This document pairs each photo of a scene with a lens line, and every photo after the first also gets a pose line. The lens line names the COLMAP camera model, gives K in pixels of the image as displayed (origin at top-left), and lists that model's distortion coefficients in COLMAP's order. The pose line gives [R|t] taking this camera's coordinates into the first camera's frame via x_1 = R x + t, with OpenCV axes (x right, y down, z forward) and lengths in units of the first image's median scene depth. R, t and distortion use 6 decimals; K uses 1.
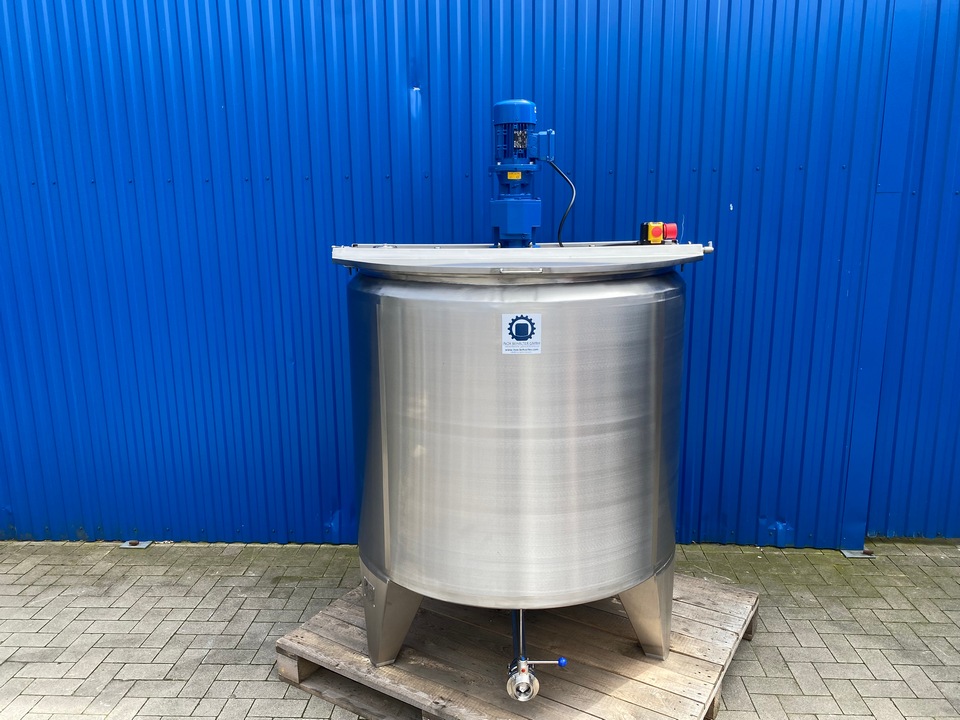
lens RADIAL K [[731.0, 0, 480.8], [0, 731.0, 356.0], [0, 0, 1]] dist [0.021591, -0.022150]
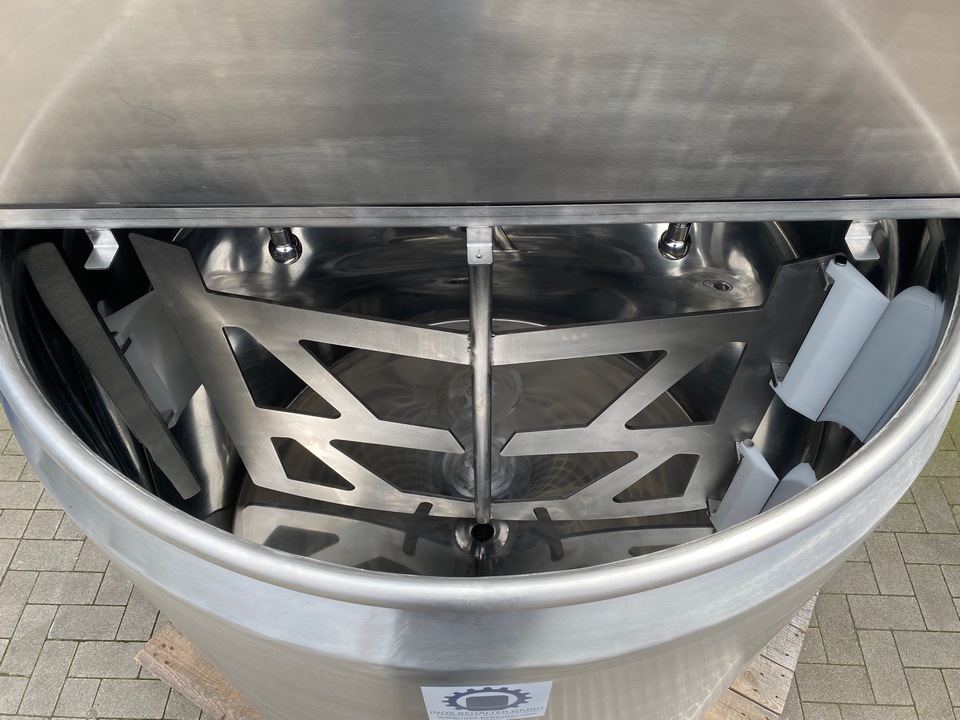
lens RADIAL K [[731.0, 0, 478.5], [0, 731.0, 349.7], [0, 0, 1]] dist [0.021591, -0.022150]
pose [[0.999720, -0.018467, 0.014803, 0.039904], [0.004860, 0.772310, 0.635227, -0.280110], [-0.023163, -0.634977, 0.772183, 0.674002]]
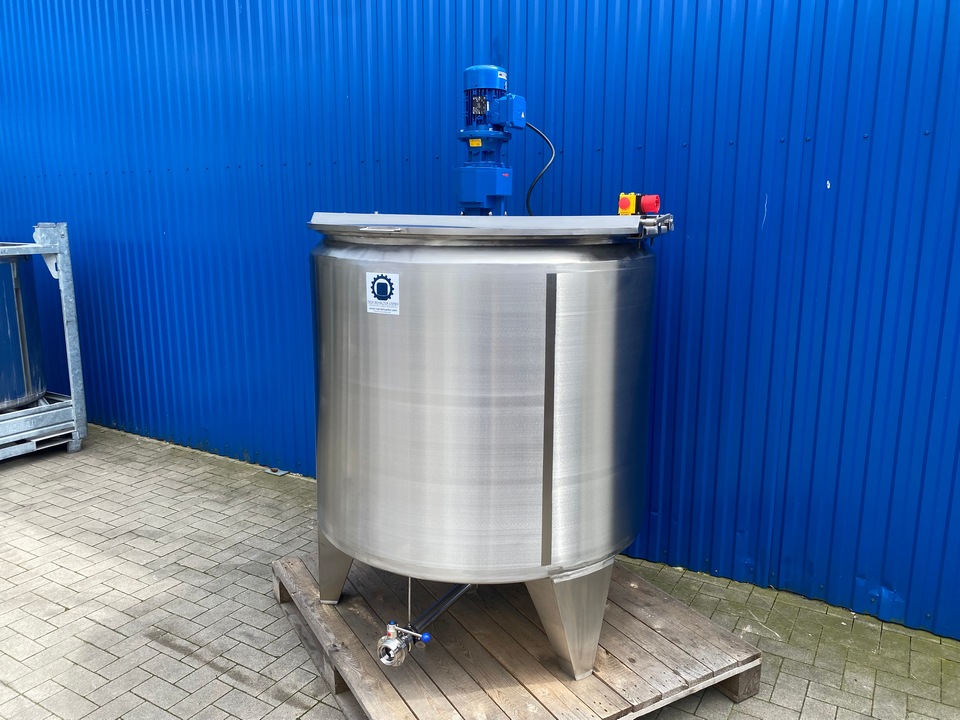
lens RADIAL K [[731.0, 0, 479.1], [0, 731.0, 351.8], [0, 0, 1]] dist [0.021591, -0.022150]
pose [[0.882358, 0.103618, -0.459028, 0.509532], [-0.108968, 0.993934, 0.014903, 0.015996], [0.457788, 0.036870, 0.888297, 0.135517]]
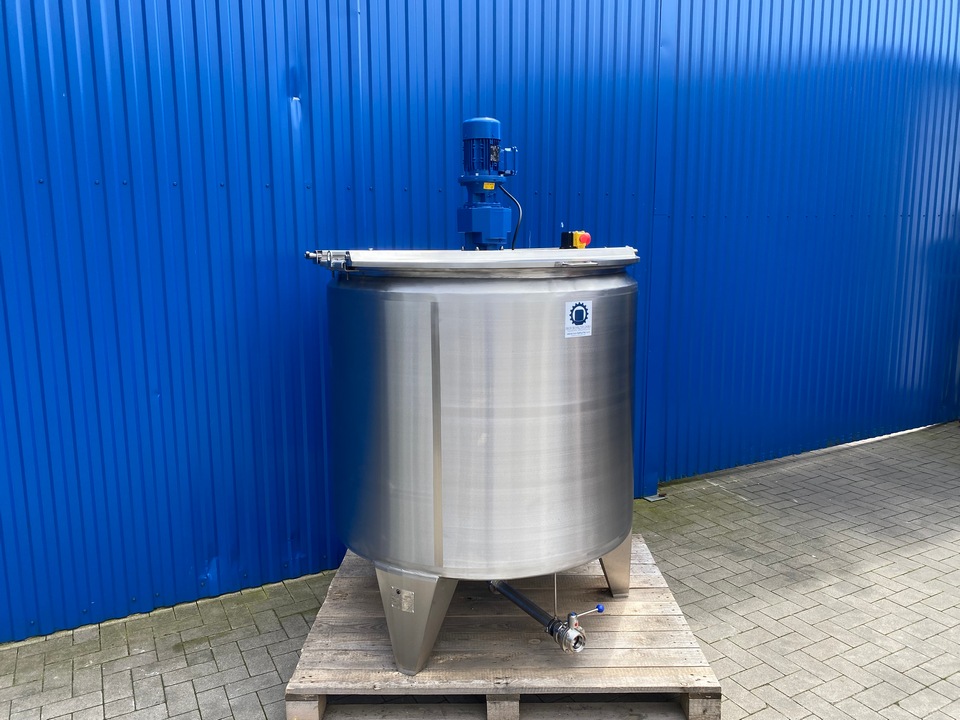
lens RADIAL K [[731.0, 0, 480.4], [0, 731.0, 351.6], [0, 0, 1]] dist [0.021591, -0.022150]
pose [[0.849178, -0.074481, 0.522828, -0.538041], [0.102583, 0.994411, -0.024952, 0.026400], [-0.518048, 0.074822, 0.852073, 0.084085]]
